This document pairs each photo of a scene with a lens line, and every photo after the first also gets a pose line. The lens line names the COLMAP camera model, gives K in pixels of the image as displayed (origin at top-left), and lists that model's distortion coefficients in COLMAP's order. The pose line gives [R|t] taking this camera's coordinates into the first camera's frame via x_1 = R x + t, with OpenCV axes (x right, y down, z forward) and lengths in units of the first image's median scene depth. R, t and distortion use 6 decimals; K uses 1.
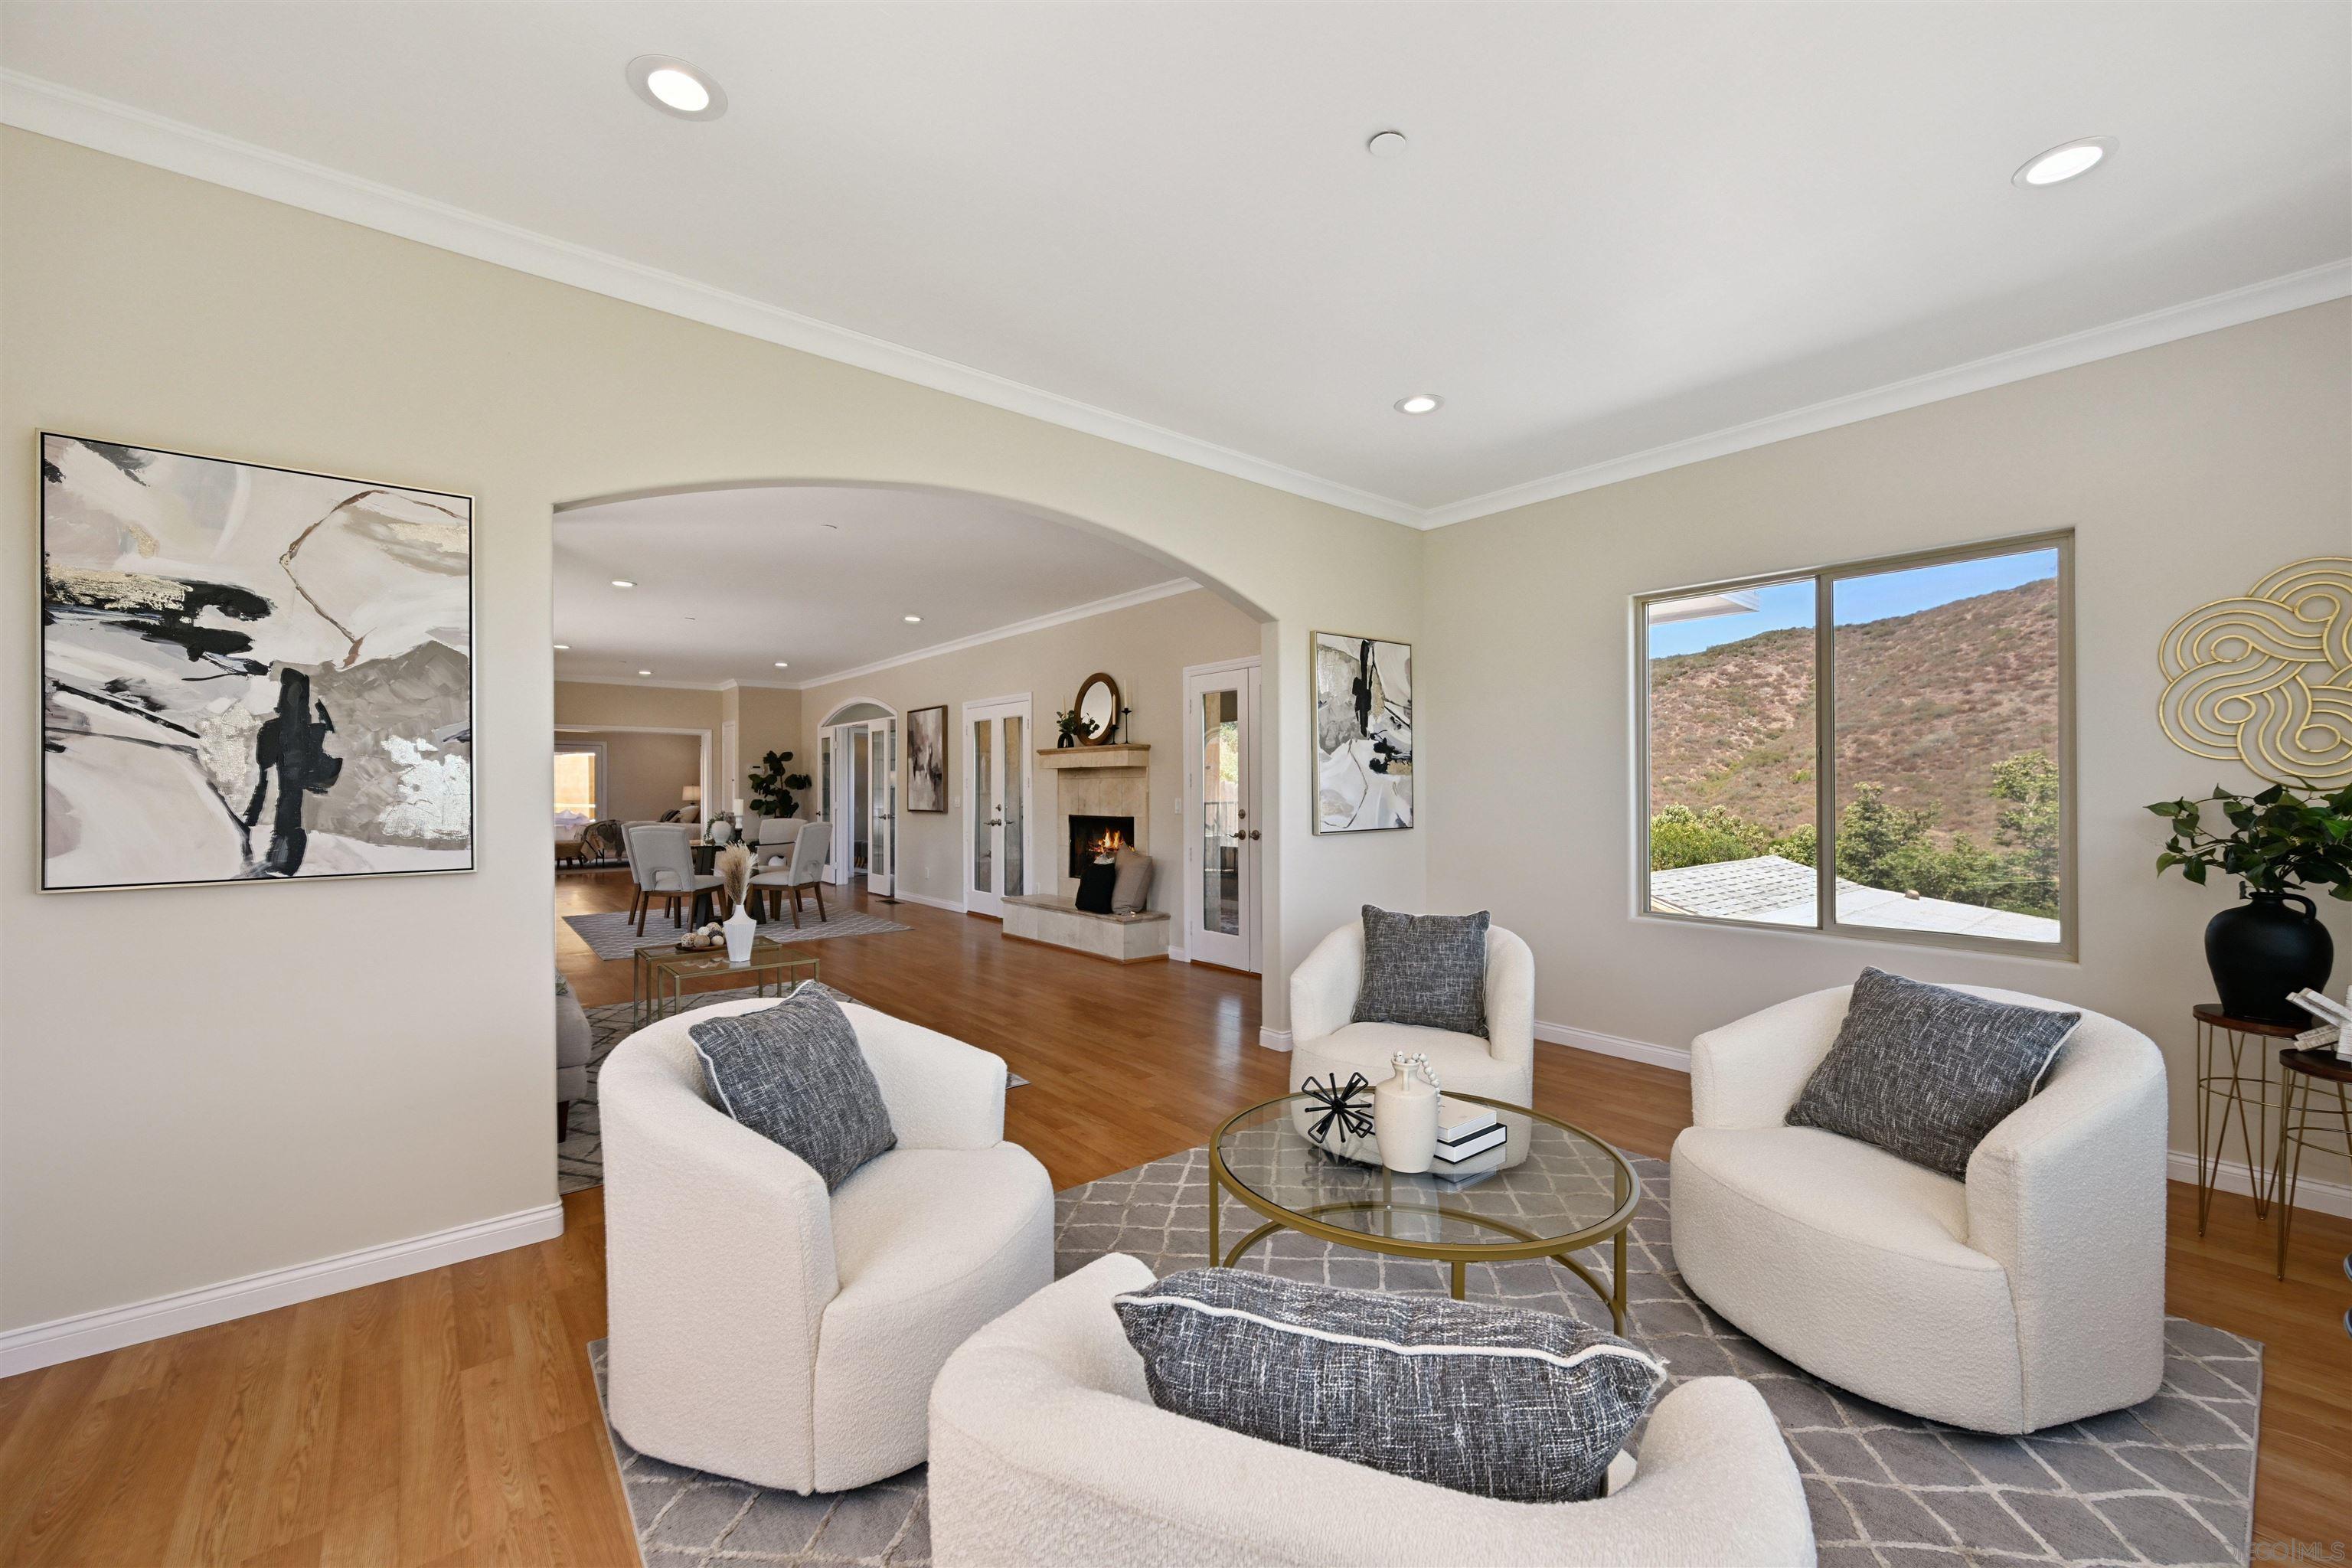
lens RADIAL K [[920.7, 0, 1181.7], [0, 920.7, 787.6], [0, 0, 1]] dist [0.013050, 0.000080]
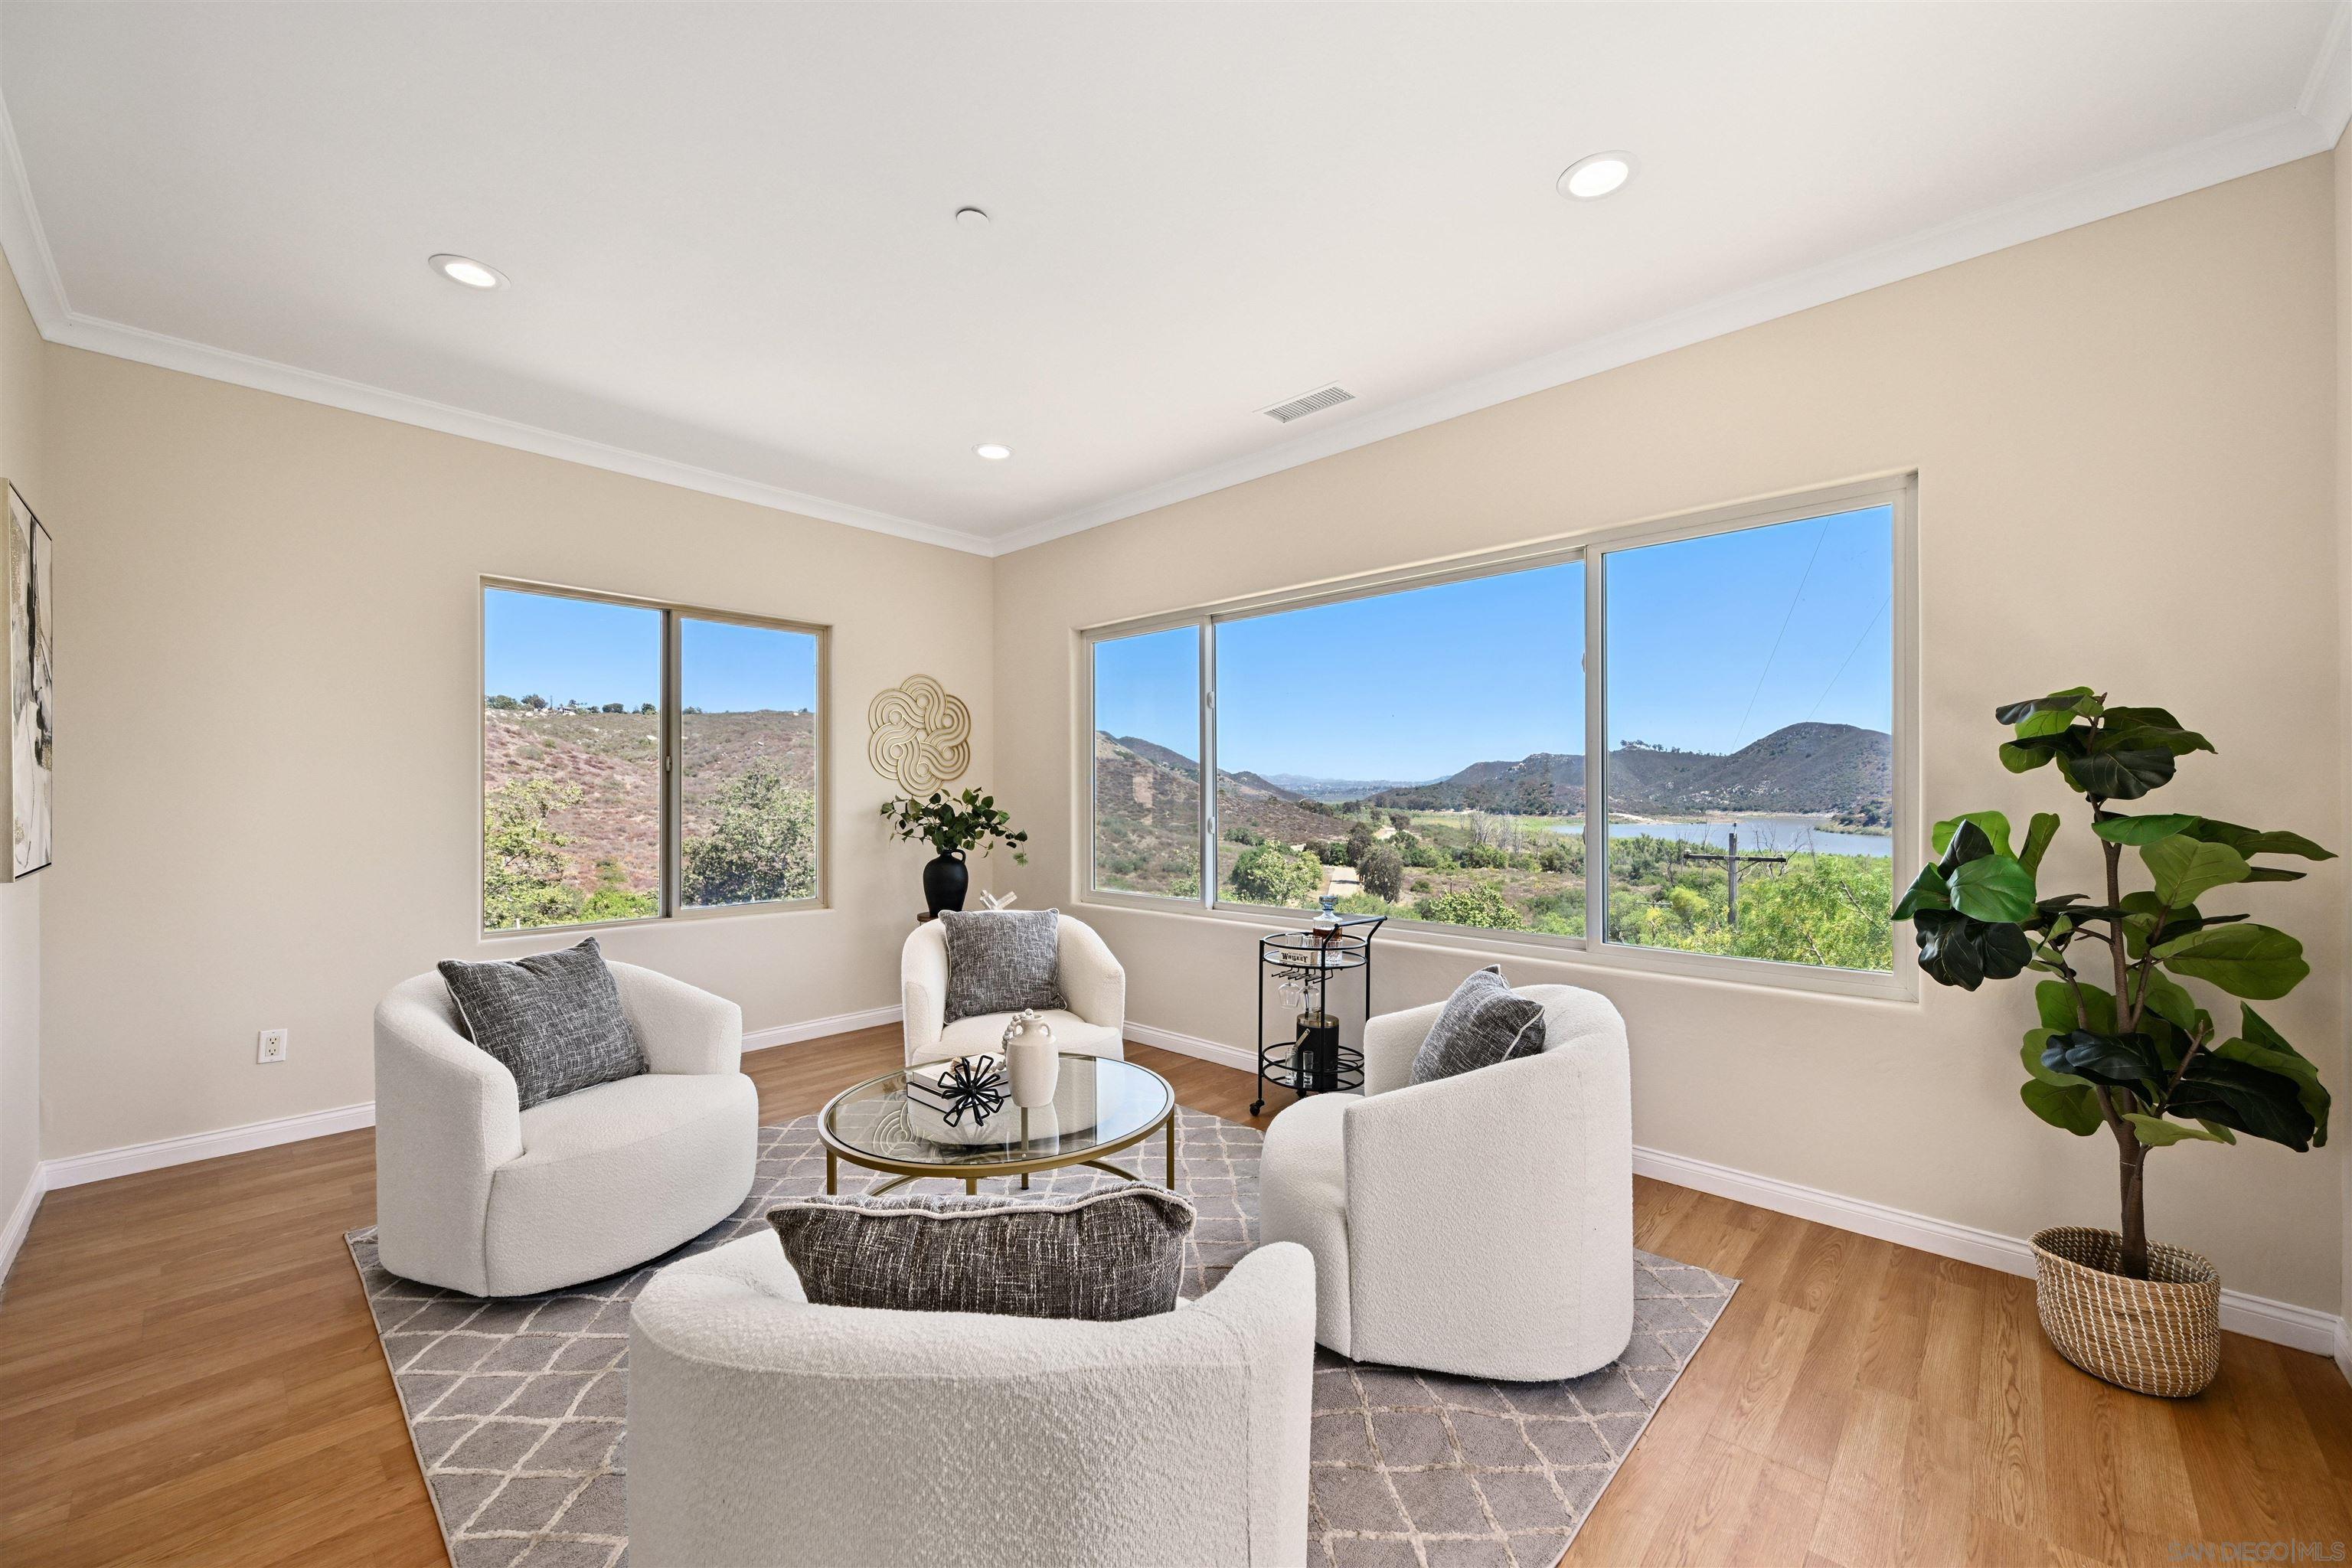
lens RADIAL K [[920.7, 0, 1177.6], [0, 920.7, 786.1], [0, 0, 1]] dist [0.013050, 0.000080]
pose [[-0.134019, 0.013829, 0.990882, -0.227625], [0.000587, 0.999904, -0.013876, 0.002807], [-0.990979, -0.001278, -0.134014, 0.220293]]
